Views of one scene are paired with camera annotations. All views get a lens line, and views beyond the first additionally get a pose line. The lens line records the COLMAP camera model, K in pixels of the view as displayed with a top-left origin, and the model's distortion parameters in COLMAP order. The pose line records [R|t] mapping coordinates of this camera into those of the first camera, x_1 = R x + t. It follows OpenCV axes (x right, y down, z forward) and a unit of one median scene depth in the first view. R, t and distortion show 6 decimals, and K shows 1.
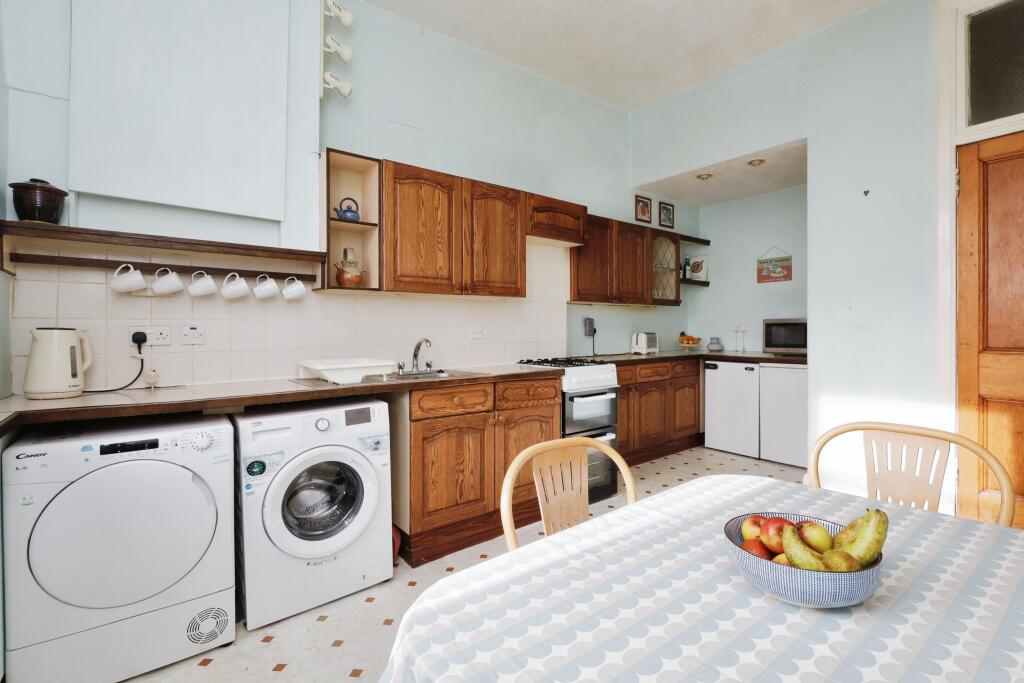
lens RADIAL K [[453.4, 0, 514.0], [0, 453.4, 329.2], [0, 0, 1]] dist [0.000381, 0.000103]
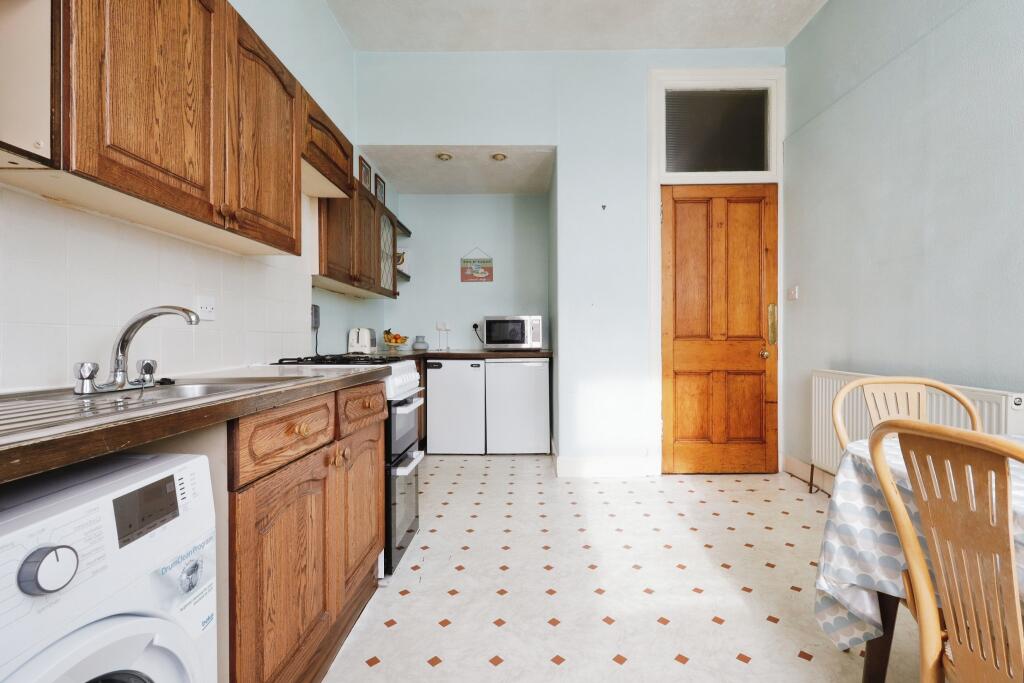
lens RADIAL K [[468.5, 0, 519.0], [0, 468.5, 340.7], [0, 0, 1]] dist [-0.000799, -0.000057]
pose [[0.631235, 0.002878, 0.775587, -0.277049], [-0.003257, 0.999994, -0.001060, 0.043982], [-0.775585, -0.001857, 0.631240, 0.364306]]
